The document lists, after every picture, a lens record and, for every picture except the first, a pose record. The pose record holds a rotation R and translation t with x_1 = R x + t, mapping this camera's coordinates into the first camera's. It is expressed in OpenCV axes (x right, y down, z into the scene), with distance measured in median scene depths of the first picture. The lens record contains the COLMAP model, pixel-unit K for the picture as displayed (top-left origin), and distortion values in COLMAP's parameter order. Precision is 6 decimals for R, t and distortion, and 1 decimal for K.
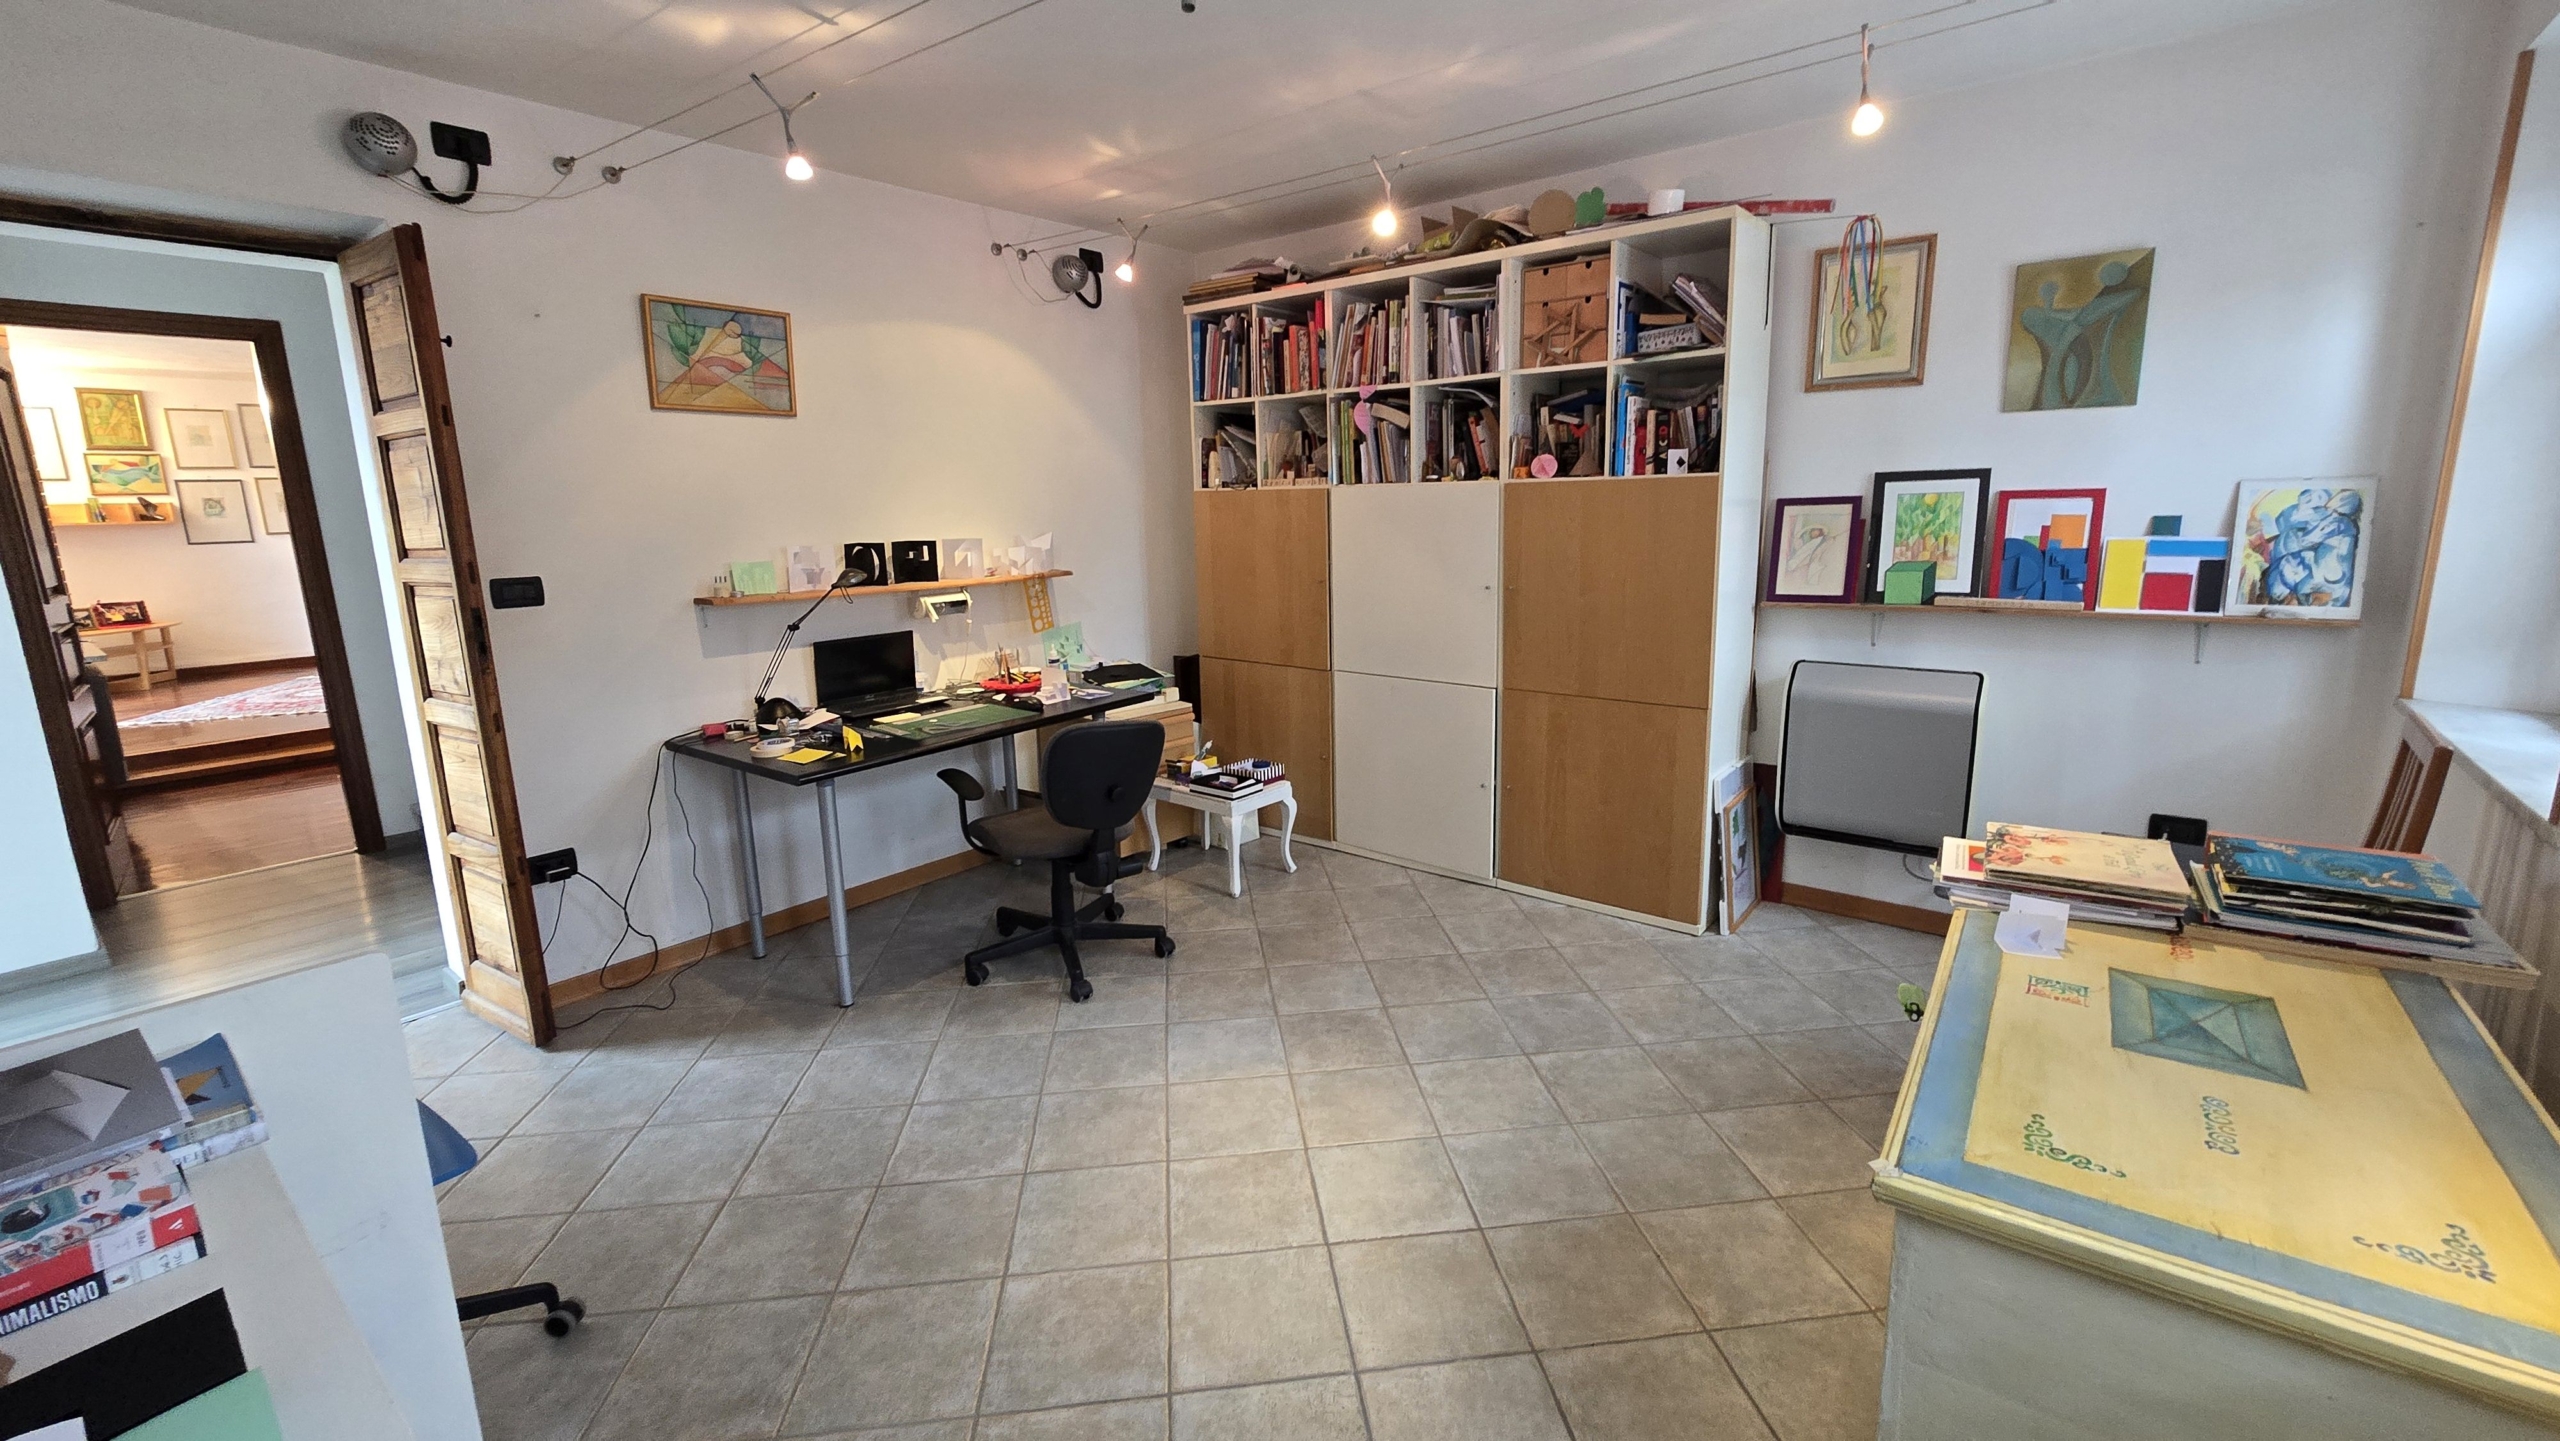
lens RADIAL K [[1039.5, 0, 1276.6], [0, 1039.5, 693.8], [0, 0, 1]] dist [-0.000581, 0.000893]
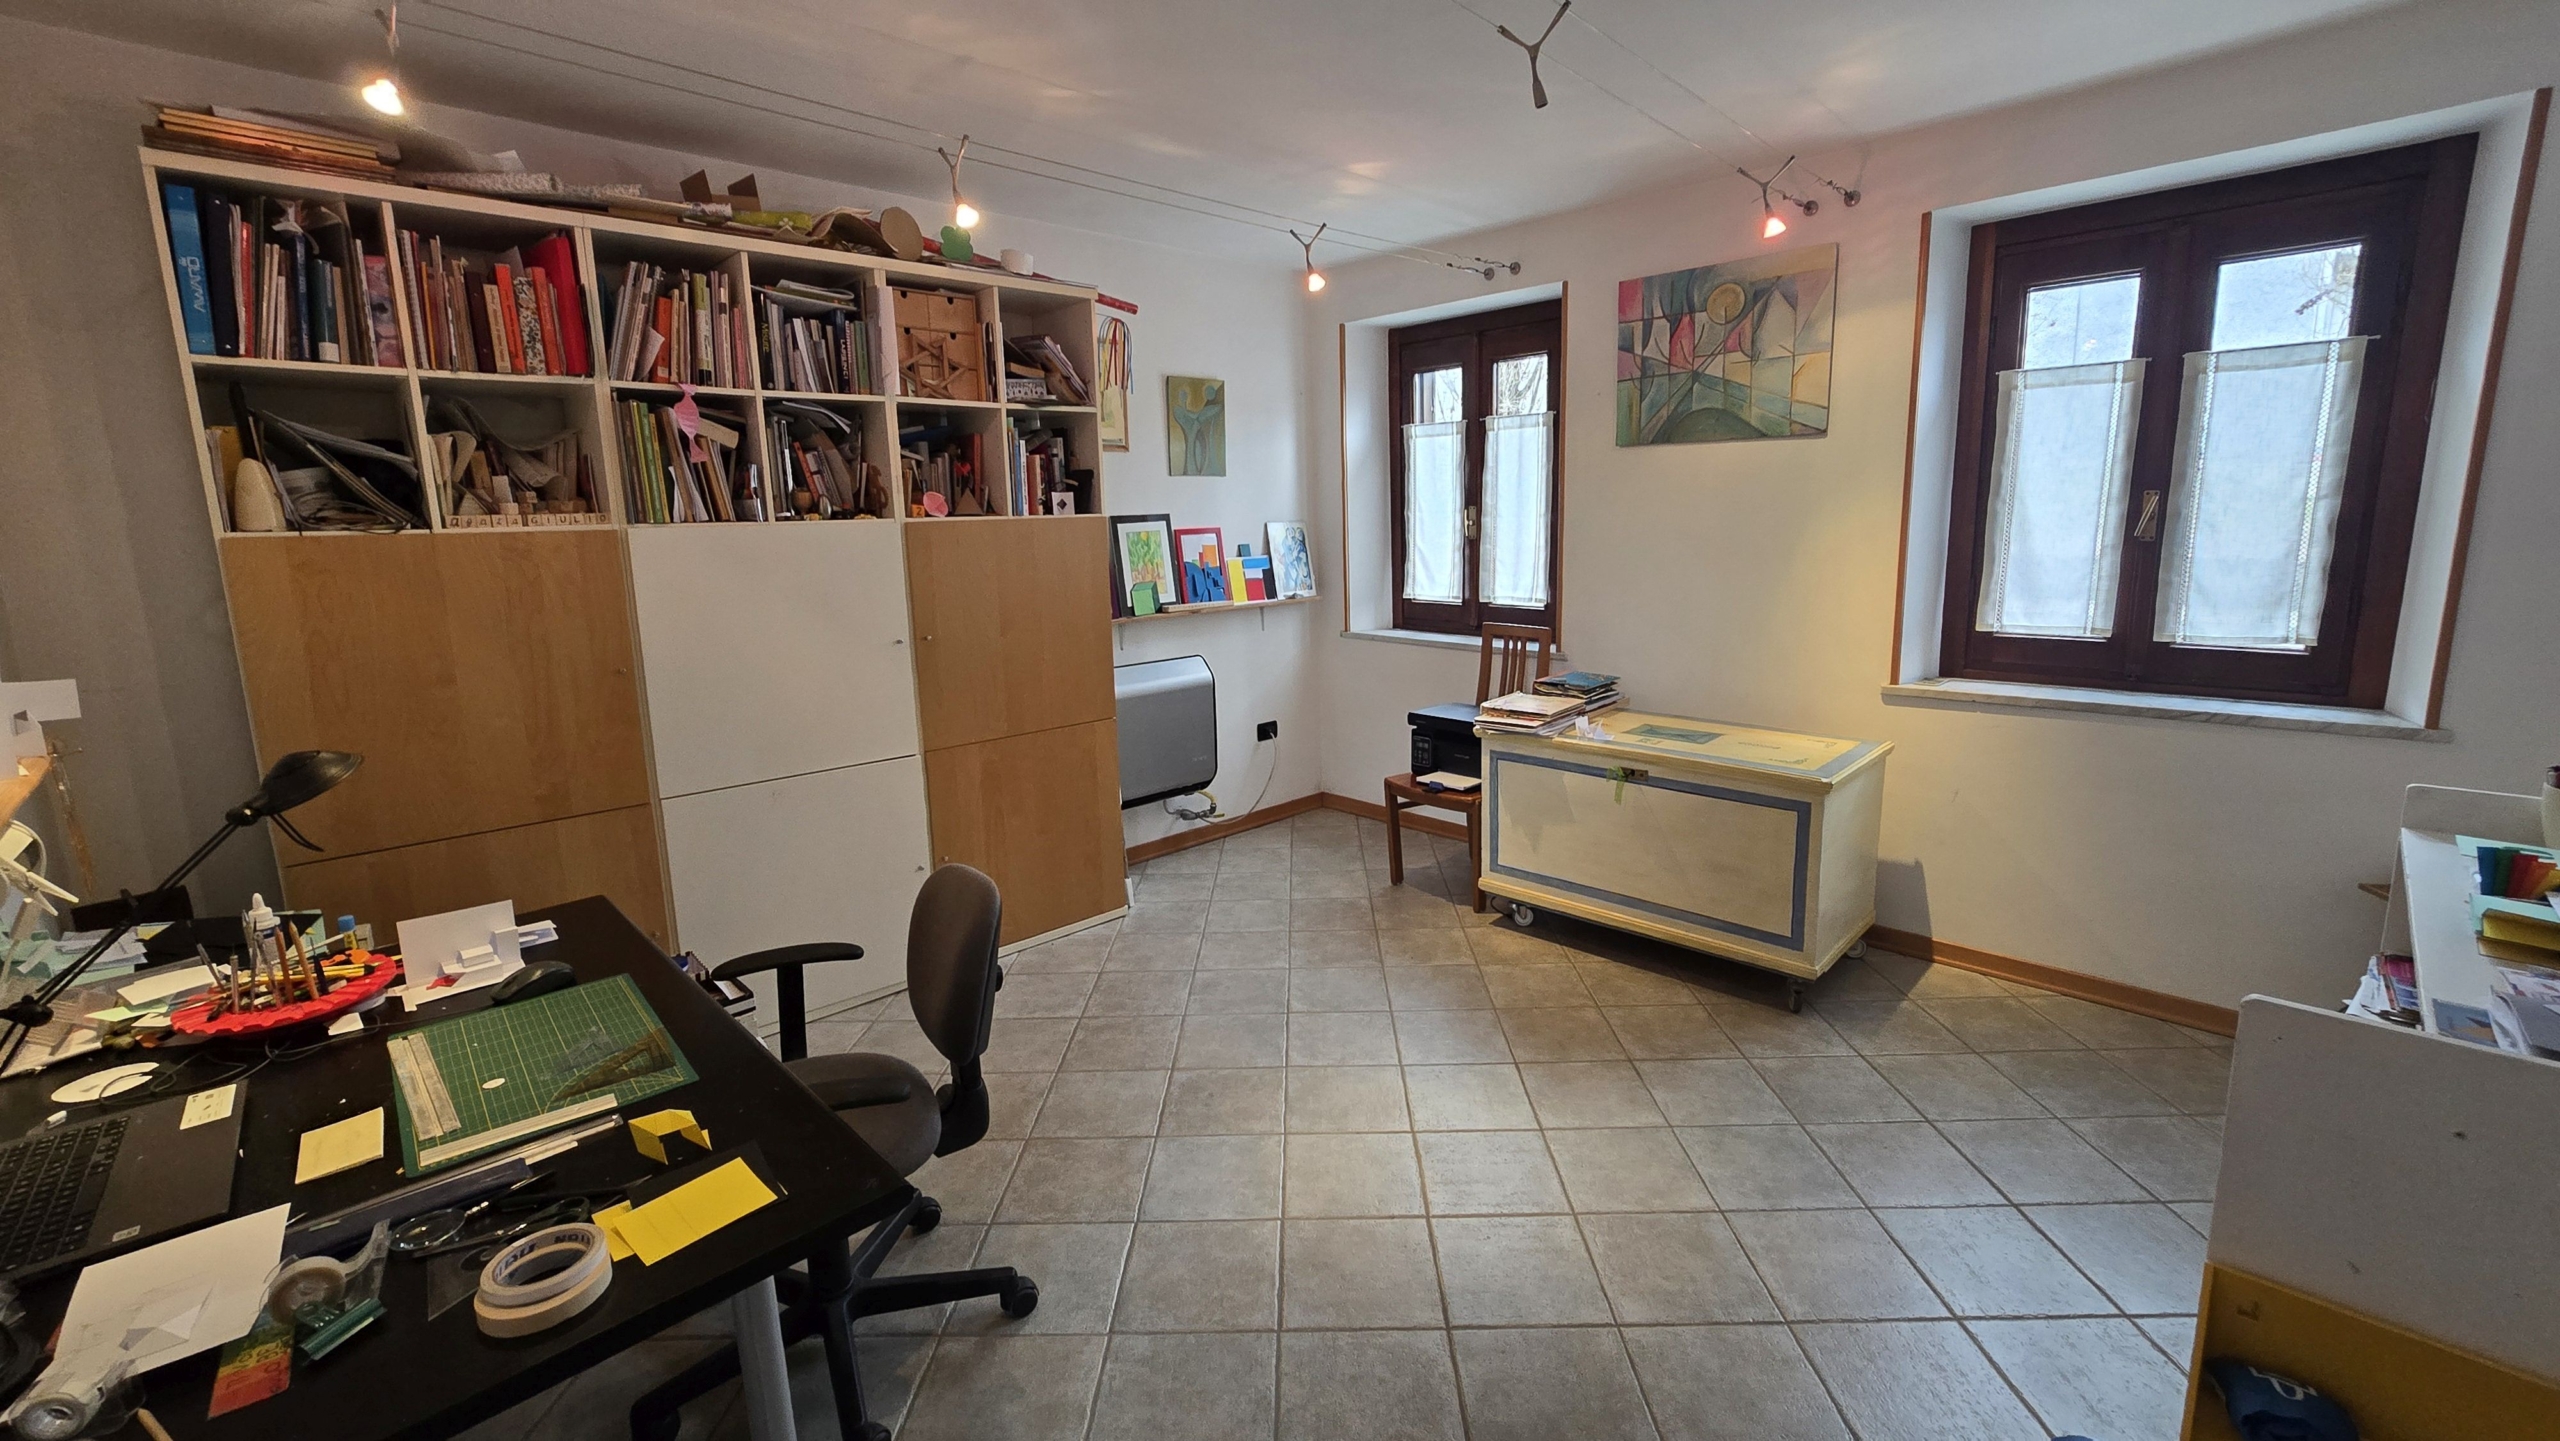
lens RADIAL K [[1046.8, 0, 1307.8], [0, 1046.8, 687.5], [0, 0, 1]] dist [-0.005935, -0.000404]
pose [[0.112937, -0.145691, 0.982863, -0.714399], [0.202940, 0.971721, 0.120720, -0.116531], [-0.972657, 0.185828, 0.139310, 0.637906]]
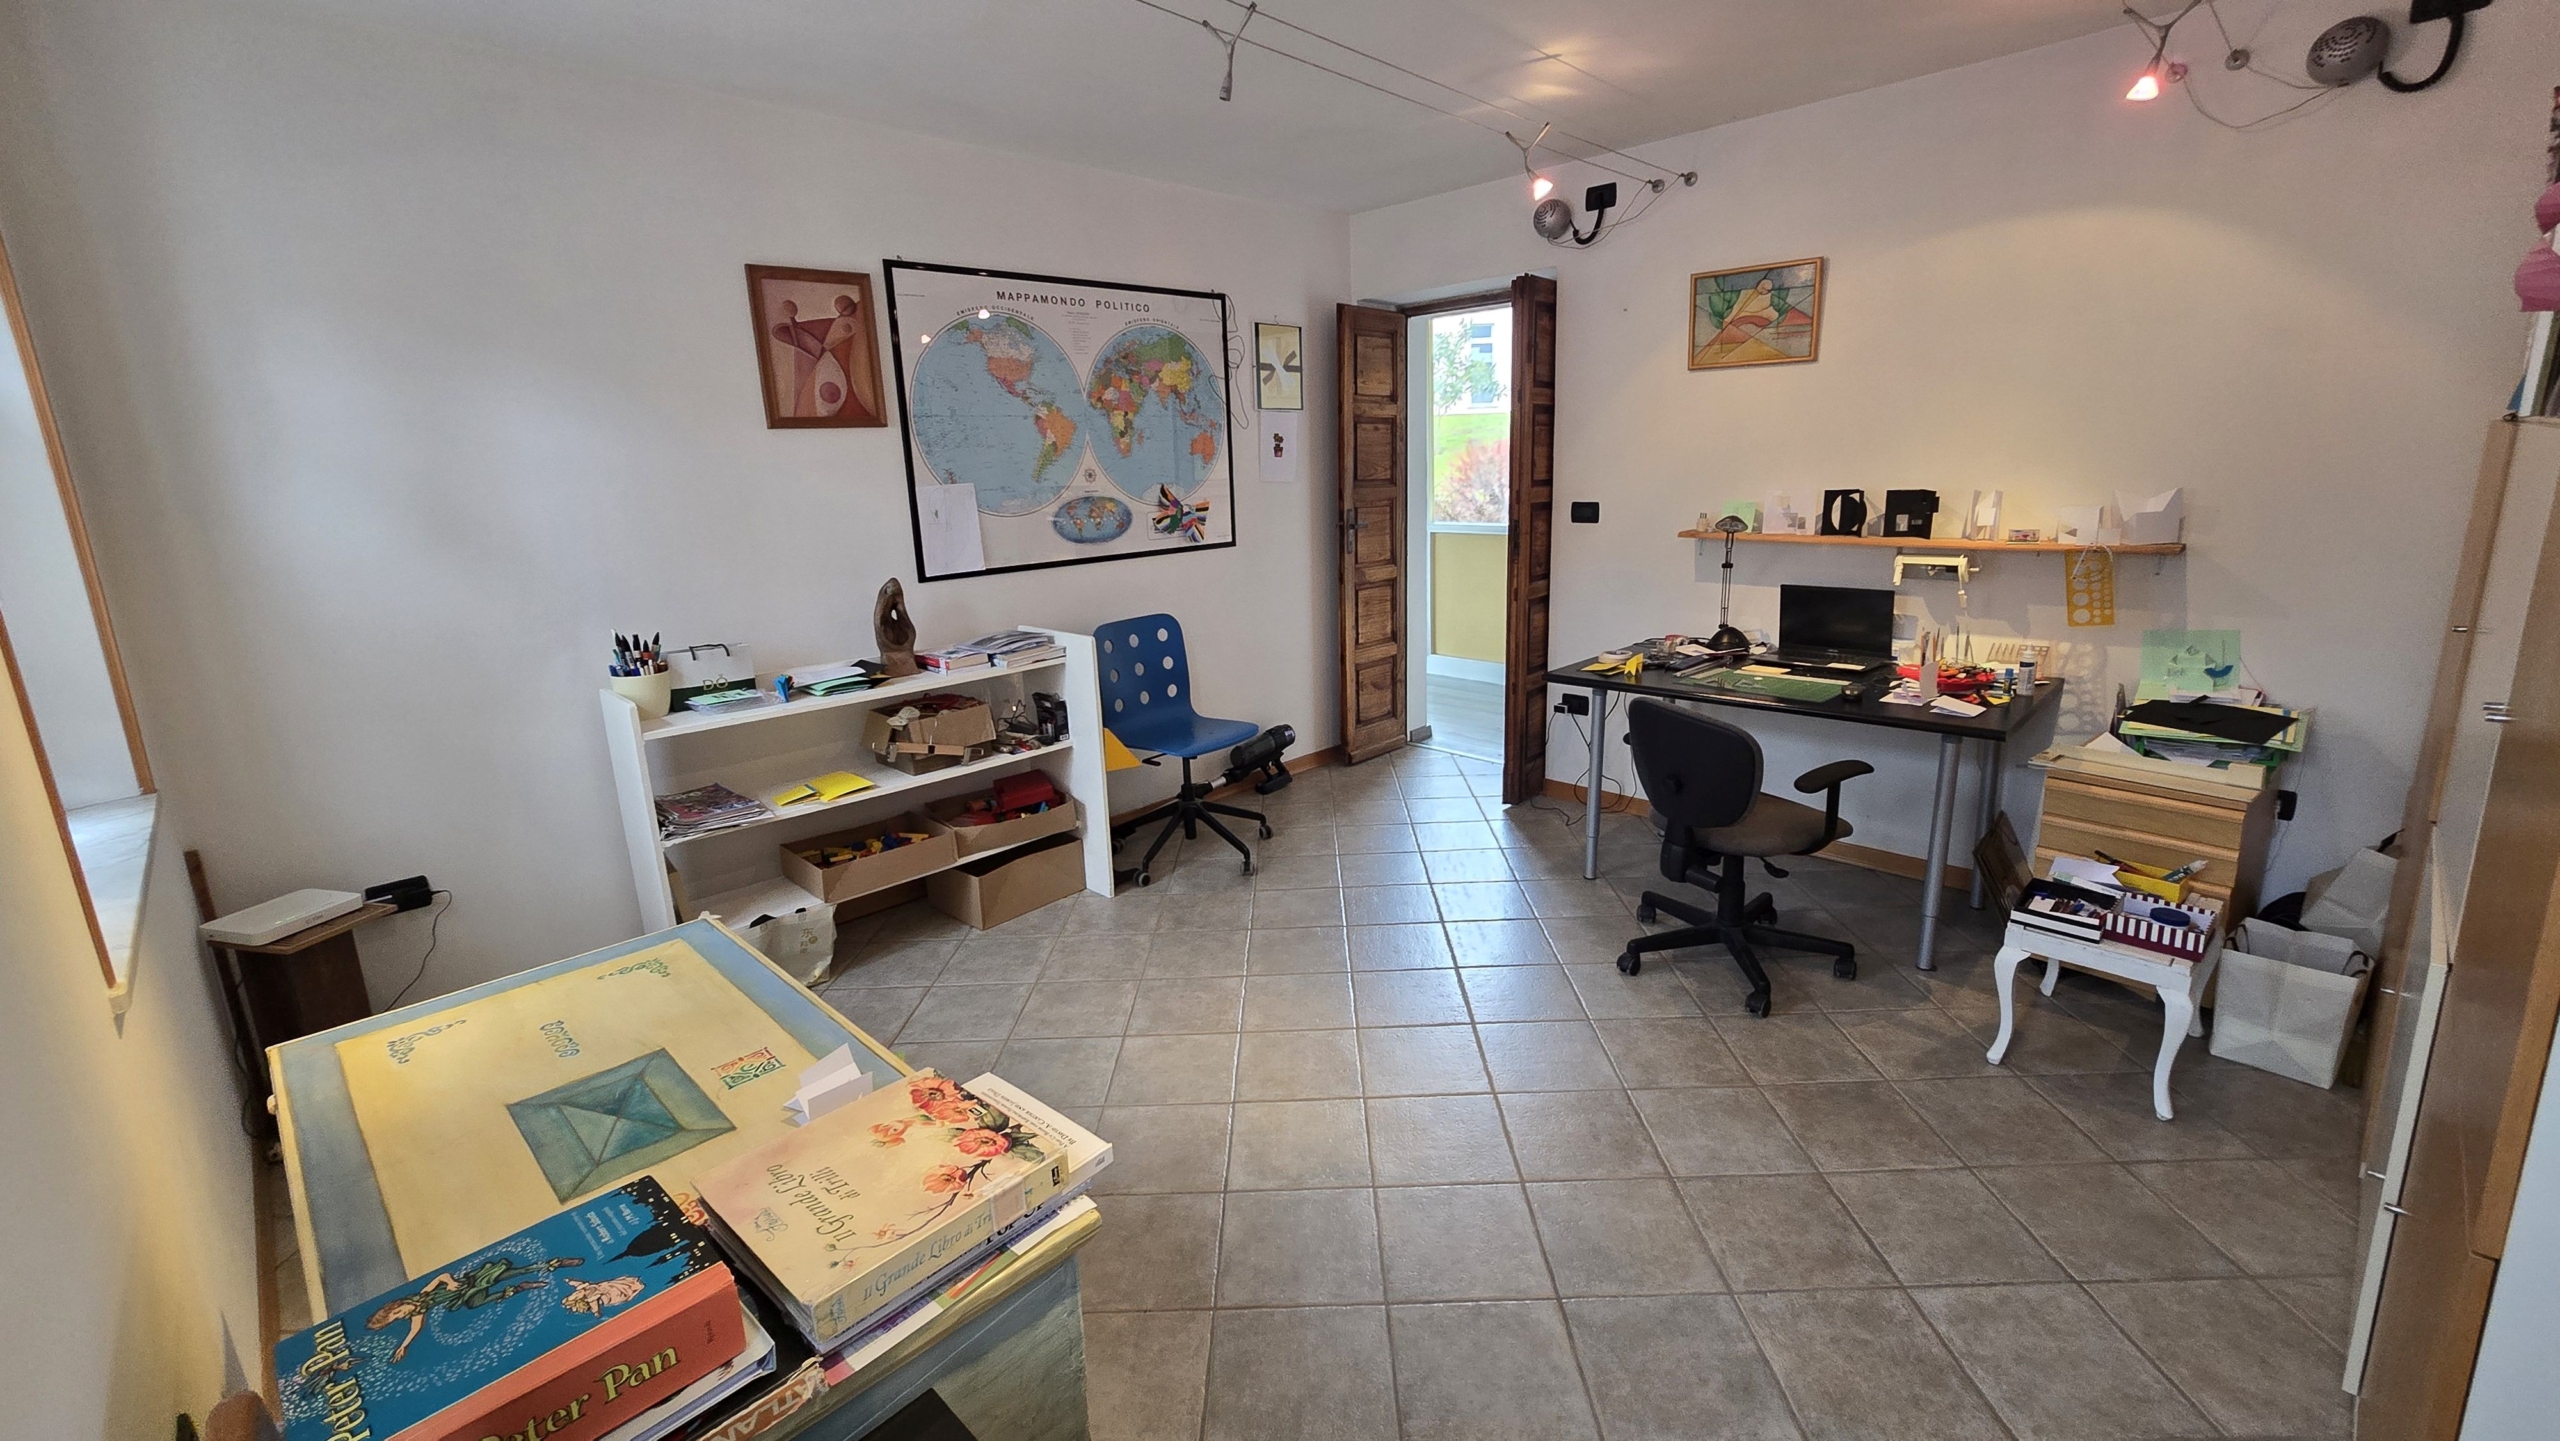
lens RADIAL K [[1046.8, 0, 1307.8], [0, 1046.8, 687.5], [0, 0, 1]] dist [-0.005935, -0.000404]
pose [[-0.099381, 0.241394, -0.965325, 0.700264], [-0.147681, 0.955805, 0.254218, -0.162203], [0.984029, 0.167825, -0.059339, 0.686061]]
